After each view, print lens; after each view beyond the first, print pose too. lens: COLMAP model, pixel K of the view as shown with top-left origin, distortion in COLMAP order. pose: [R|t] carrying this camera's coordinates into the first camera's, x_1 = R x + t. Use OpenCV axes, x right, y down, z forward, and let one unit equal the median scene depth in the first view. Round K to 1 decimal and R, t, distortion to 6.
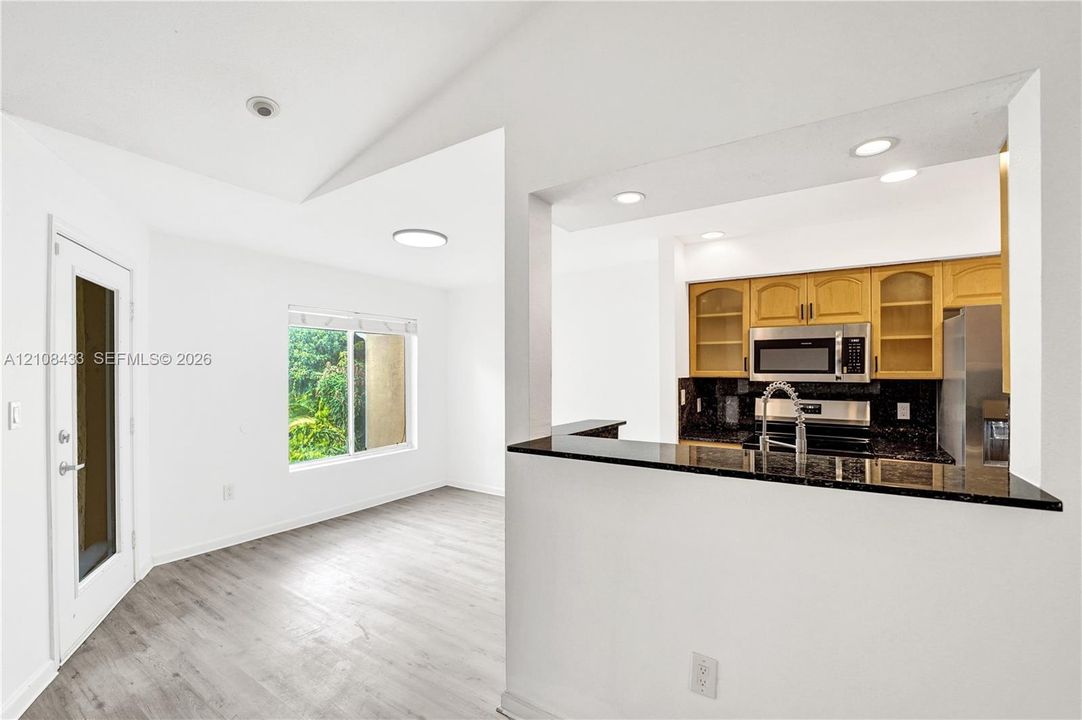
lens RADIAL K [[455.3, 0, 525.5], [0, 455.3, 366.0], [0, 0, 1]] dist [-0.025090, 0.000501]
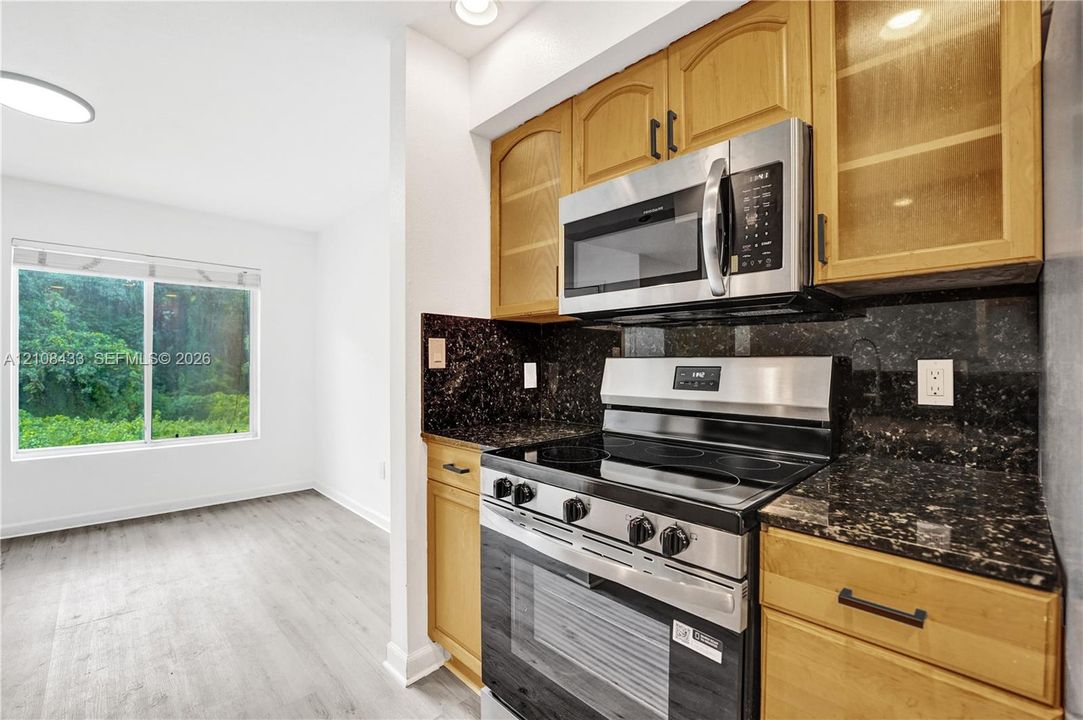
lens RADIAL K [[462.2, 0, 526.2], [0, 462.2, 359.2], [0, 0, 1]] dist [-0.024616, 0.000599]
pose [[0.977020, 0.000388, -0.213149, 0.571464], [-0.000146, 0.999999, 0.001151, 0.077240], [0.213149, -0.001094, 0.977019, 0.549087]]
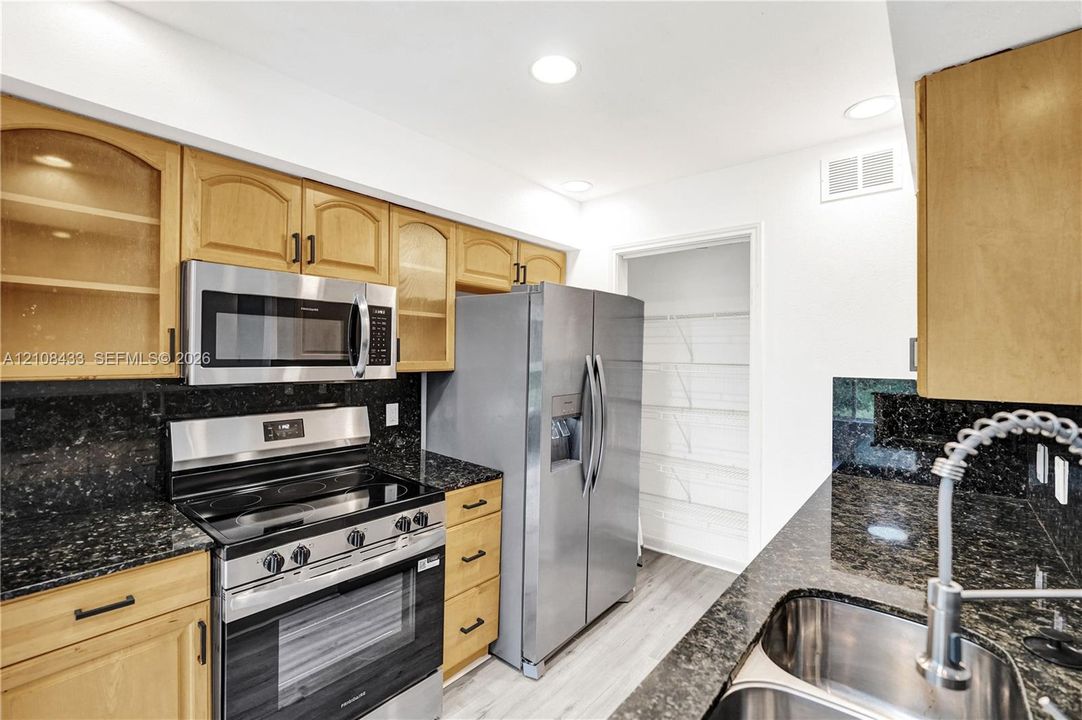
lens RADIAL K [[461.7, 0, 525.8], [0, 461.7, 359.2], [0, 0, 1]] dist [-0.024616, 0.000599]
pose [[0.130904, -0.004323, 0.991386, 0.118583], [-0.013811, 0.999886, 0.006184, 0.001767], [-0.991299, -0.014501, 0.130829, 0.644649]]
